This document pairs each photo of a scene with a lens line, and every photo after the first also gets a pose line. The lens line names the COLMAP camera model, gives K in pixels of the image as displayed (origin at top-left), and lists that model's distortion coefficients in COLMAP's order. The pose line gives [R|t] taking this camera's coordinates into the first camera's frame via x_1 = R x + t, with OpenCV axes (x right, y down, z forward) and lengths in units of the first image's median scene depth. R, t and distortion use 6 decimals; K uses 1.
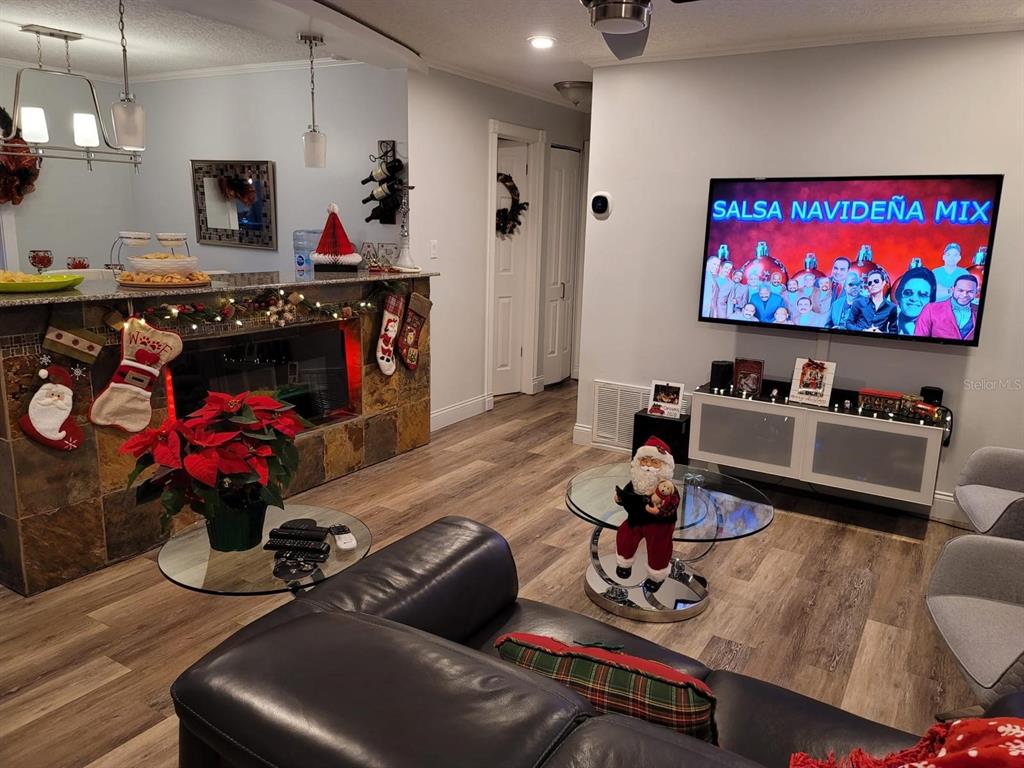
lens RADIAL K [[752.4, 0, 511.6], [0, 752.4, 379.3], [0, 0, 1]] dist [0.023776, -0.001522]
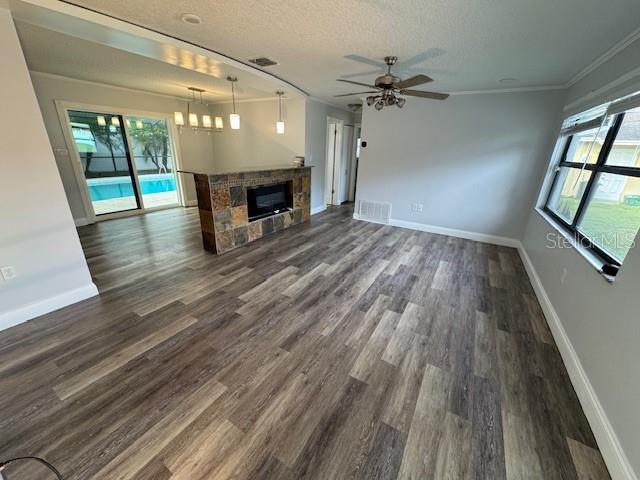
lens RADIAL K [[254.7, 0, 316.3], [0, 254.7, 239.8], [0, 0, 1]] dist [0.003880, 0.000336]
pose [[0.999975, -0.001760, 0.006808, -0.106905], [0.000840, 0.991142, 0.132805, 0.032104], [-0.006982, -0.132796, 0.991119, -0.159797]]
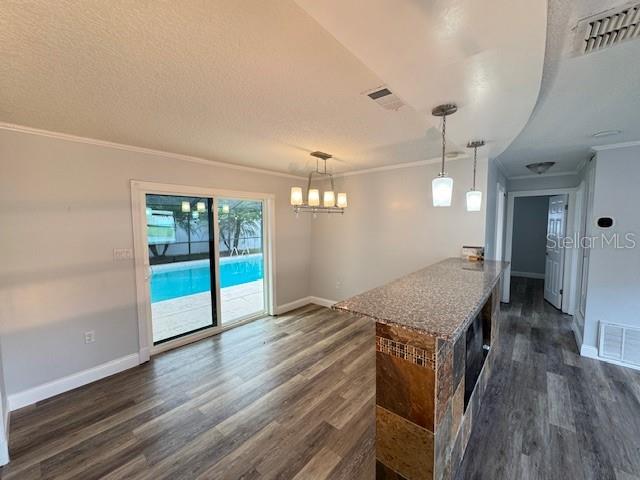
lens RADIAL K [[254.7, 0, 318.1], [0, 254.7, 241.7], [0, 0, 1]] dist [0.003880, 0.000336]
pose [[0.985375, -0.022081, -0.168964, -0.496782], [-0.001850, 0.990123, -0.140187, -0.113181], [0.170391, 0.138449, 0.975602, 0.328196]]
